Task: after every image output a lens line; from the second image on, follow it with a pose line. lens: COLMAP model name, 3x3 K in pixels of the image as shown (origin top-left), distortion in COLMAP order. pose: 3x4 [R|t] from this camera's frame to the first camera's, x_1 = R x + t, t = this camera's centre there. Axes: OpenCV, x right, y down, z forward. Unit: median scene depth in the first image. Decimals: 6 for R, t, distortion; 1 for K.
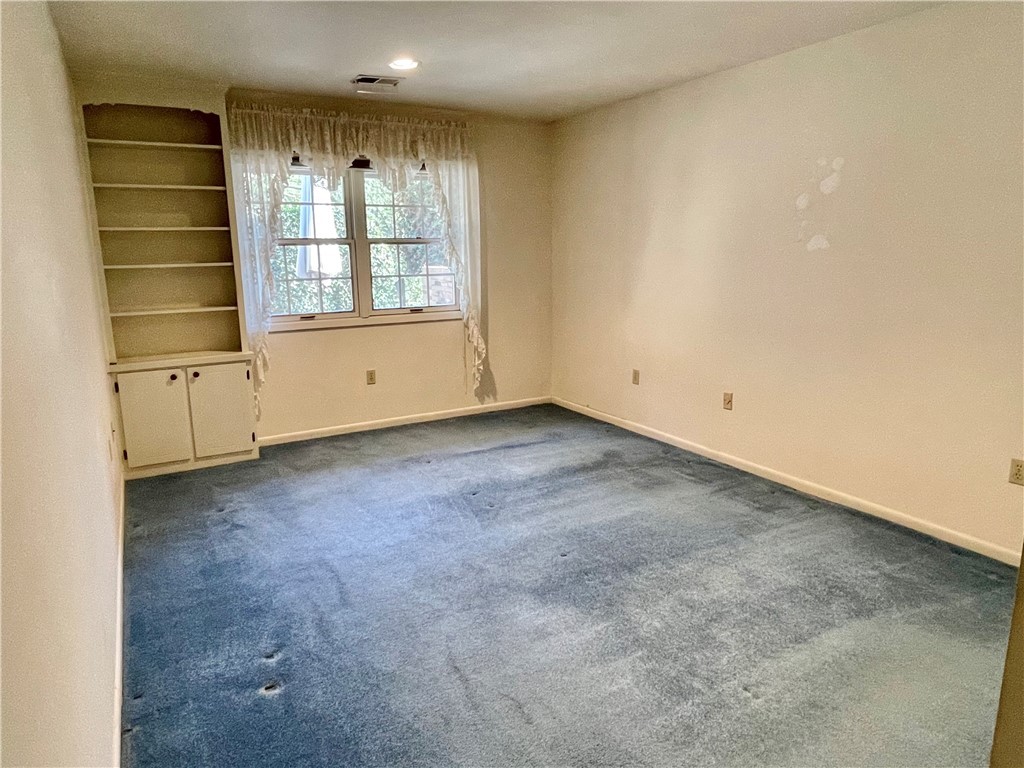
lens RADIAL K [[660.8, 0, 508.9], [0, 660.8, 385.4], [0, 0, 1]] dist [-0.004260, -0.006379]
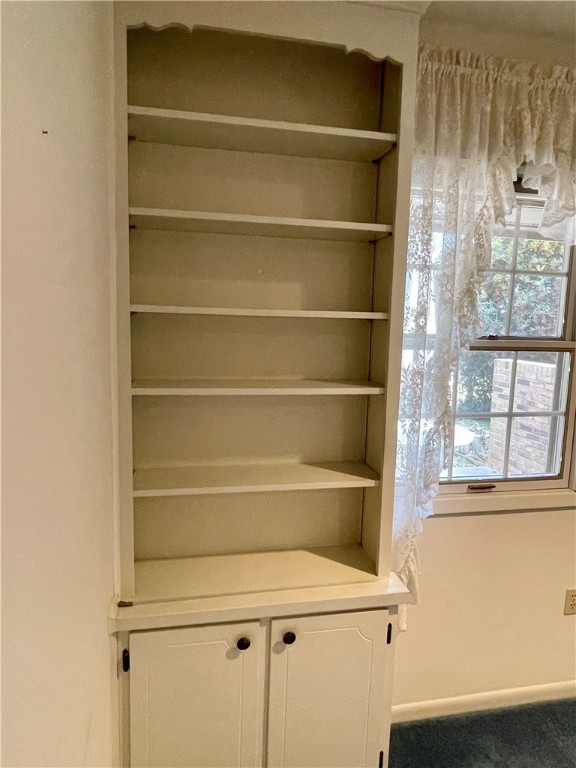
lens RADIAL K [[495.6, 0, 288.9], [0, 495.6, 382.8], [0, 0, 1]] dist [-0.004260, -0.006379]
pose [[0.949795, 0.075431, -0.303643, -0.376342], [-0.100728, 0.992553, -0.068506, -0.159580], [0.296214, 0.095652, 0.950320, 0.650876]]
